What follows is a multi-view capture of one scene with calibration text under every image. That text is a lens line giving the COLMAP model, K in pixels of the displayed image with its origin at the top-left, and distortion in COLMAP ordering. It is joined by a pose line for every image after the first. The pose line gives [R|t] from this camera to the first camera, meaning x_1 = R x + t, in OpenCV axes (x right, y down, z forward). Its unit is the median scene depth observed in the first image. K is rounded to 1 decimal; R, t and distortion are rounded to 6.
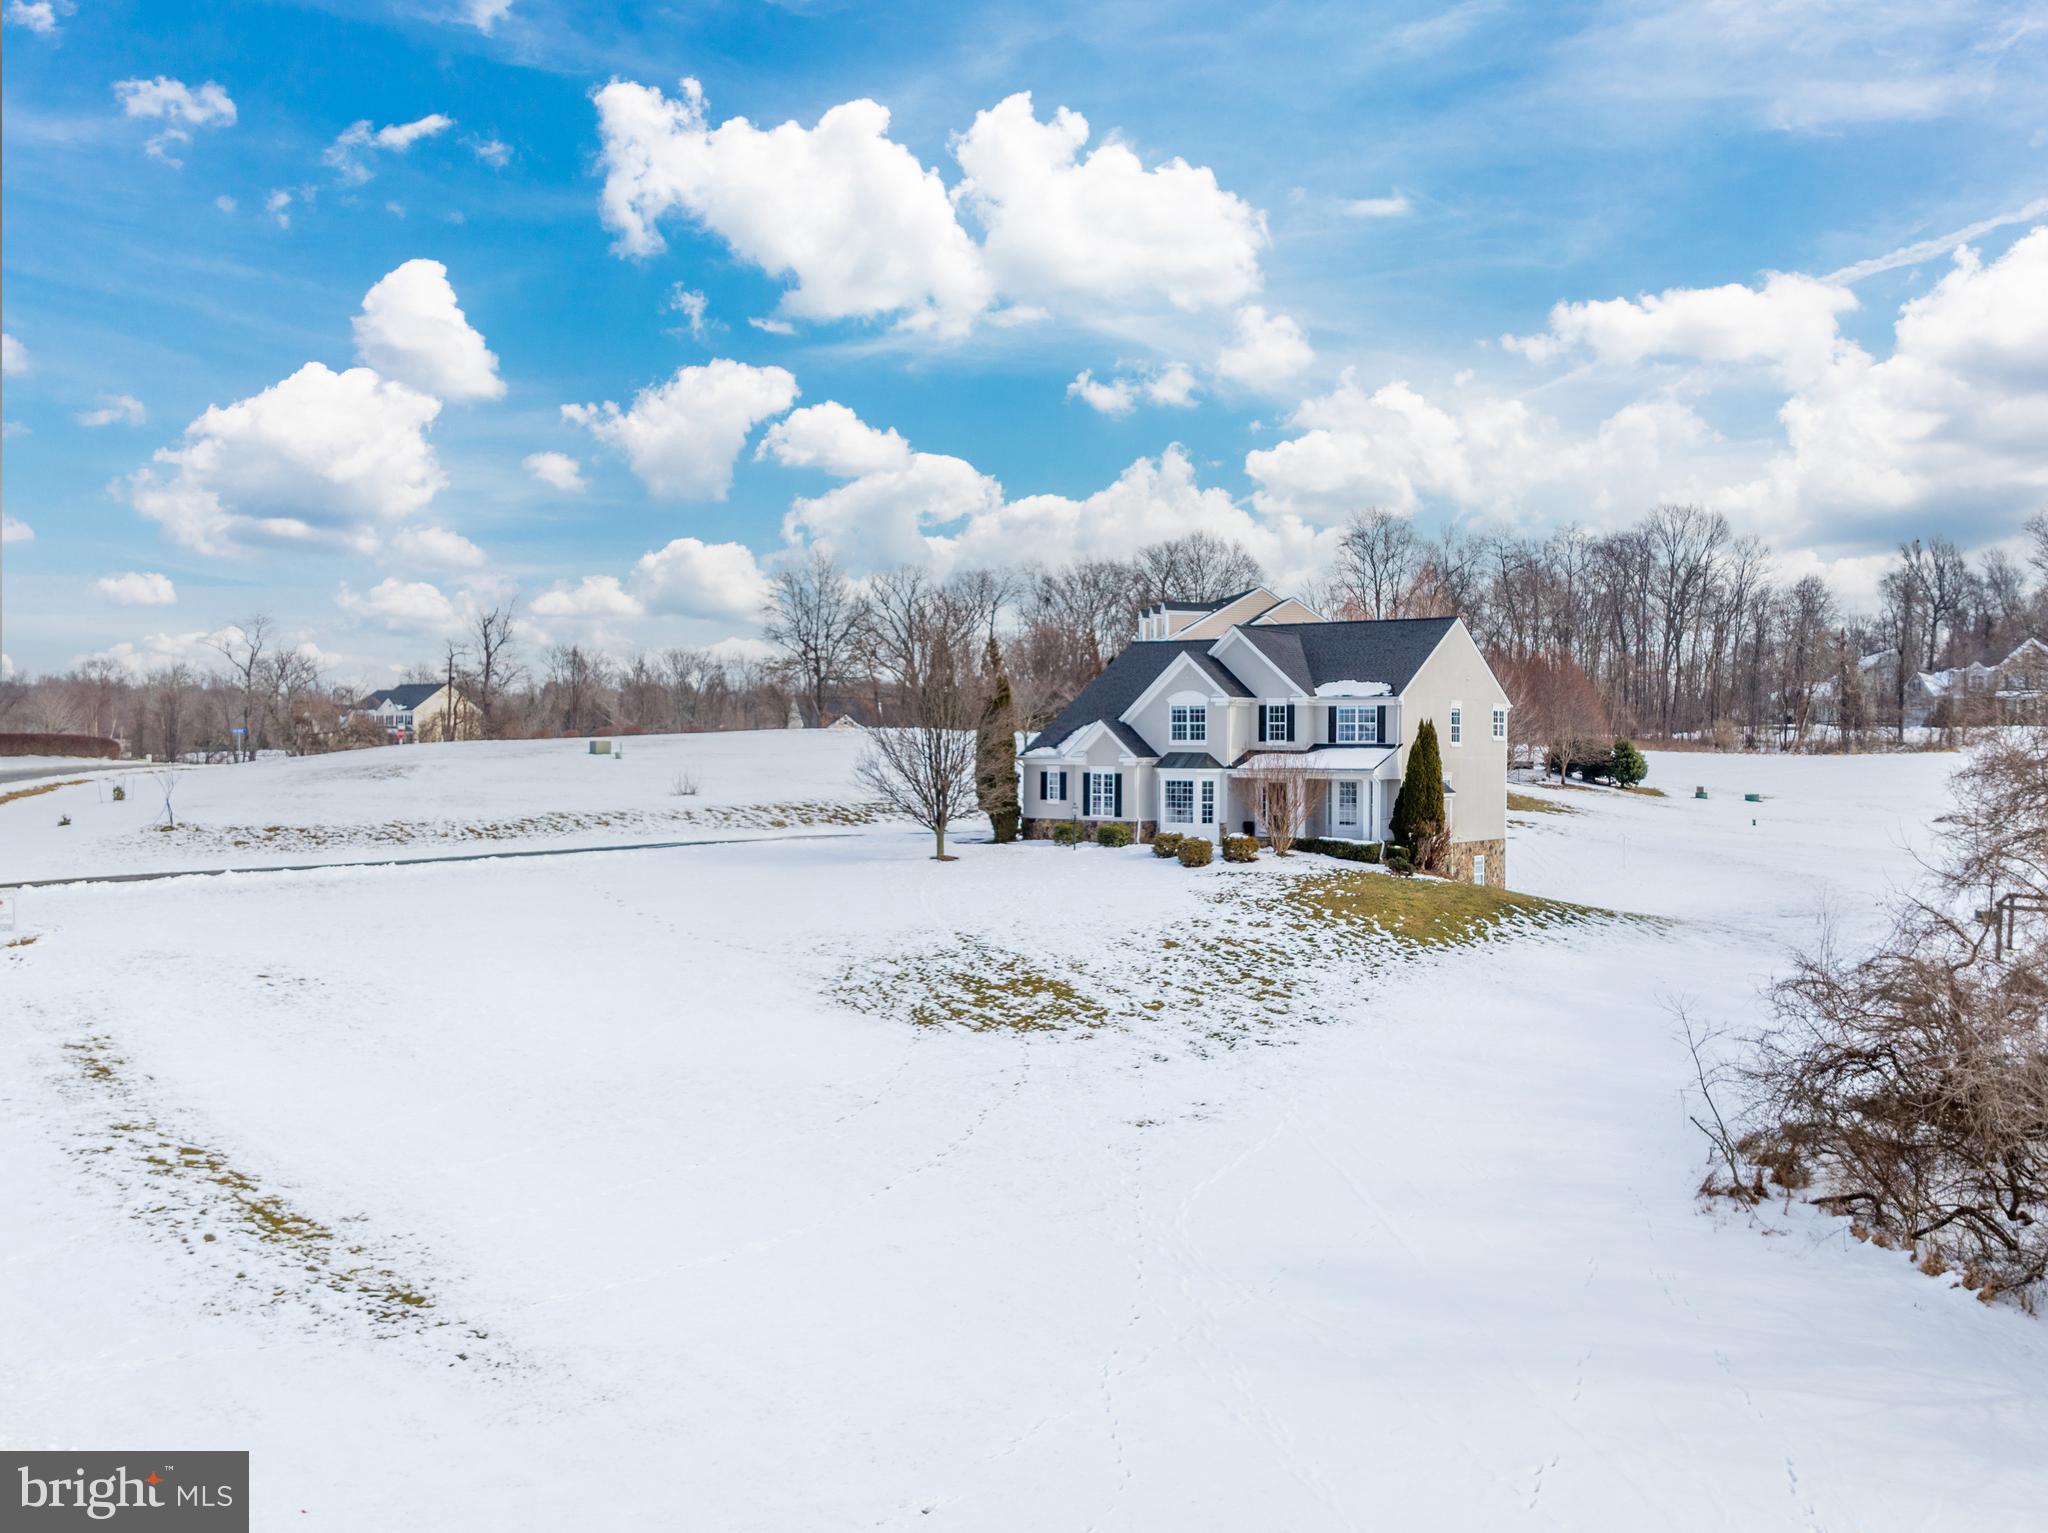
lens RADIAL K [[1690.7, 0, 1364.2], [0, 1690.7, 764.1], [0, 0, 1]] dist [0.002832, -0.002821]
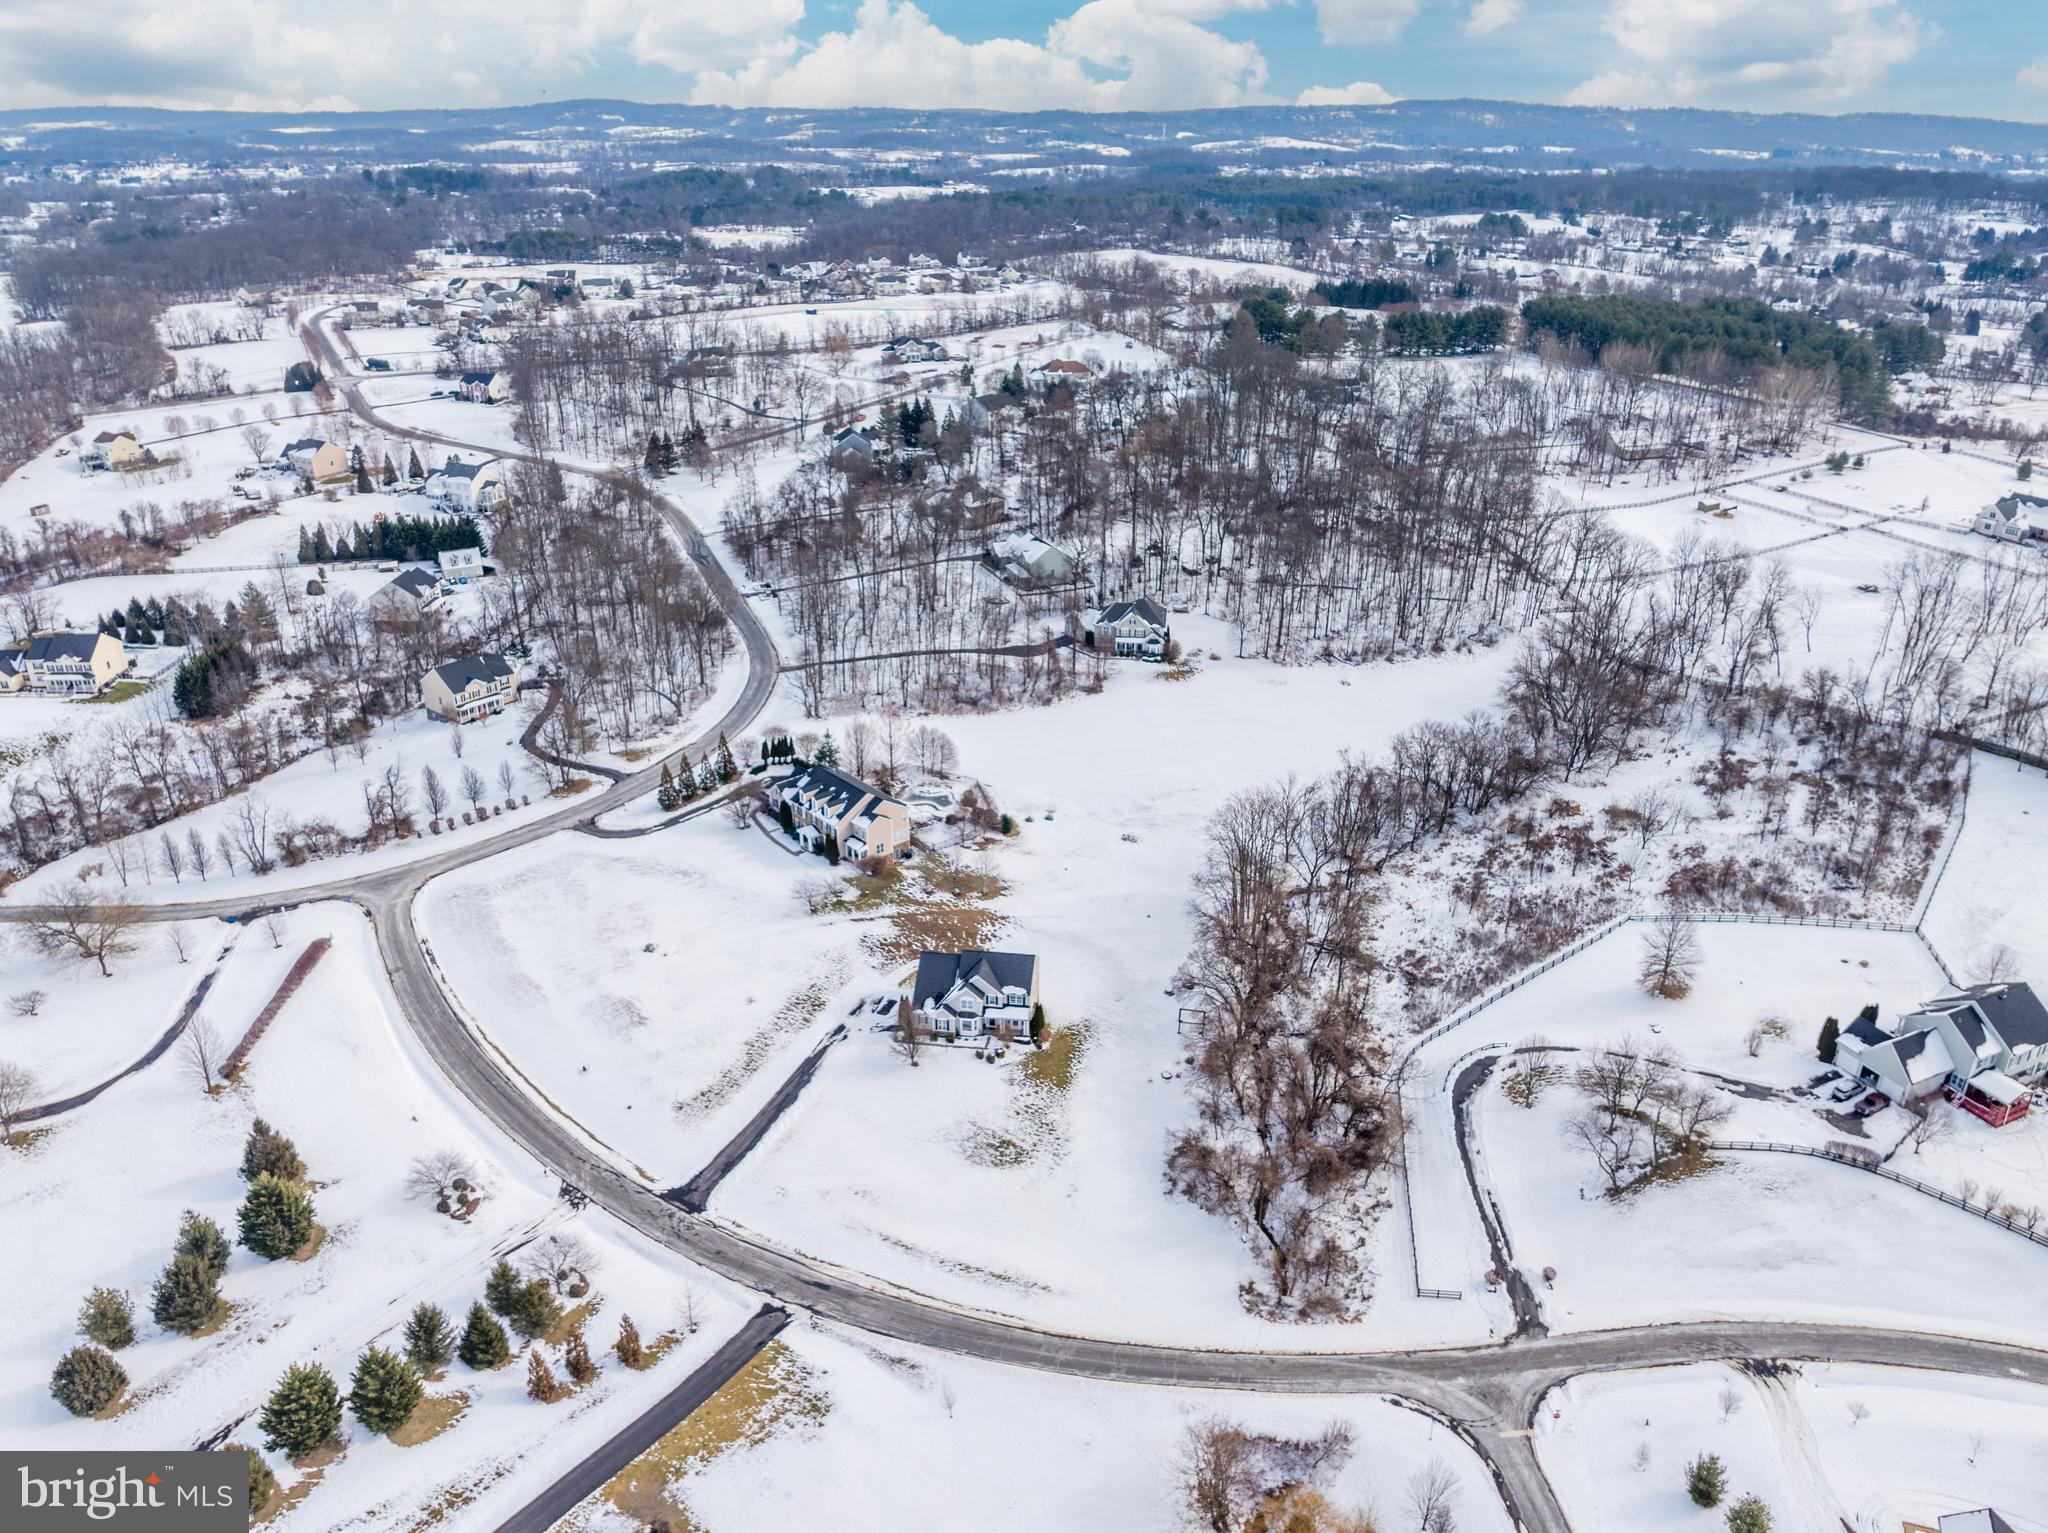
lens RADIAL K [[1453.7, 0, 1027.6], [0, 1453.7, 768.6], [0, 0, 1]] dist [-0.032846, -0.010218]
pose [[0.929995, -0.156447, 0.332616, -0.903171], [0.003507, 0.908635, 0.417576, -1.706356], [-0.367555, -0.387177, 0.845575, -1.373321]]
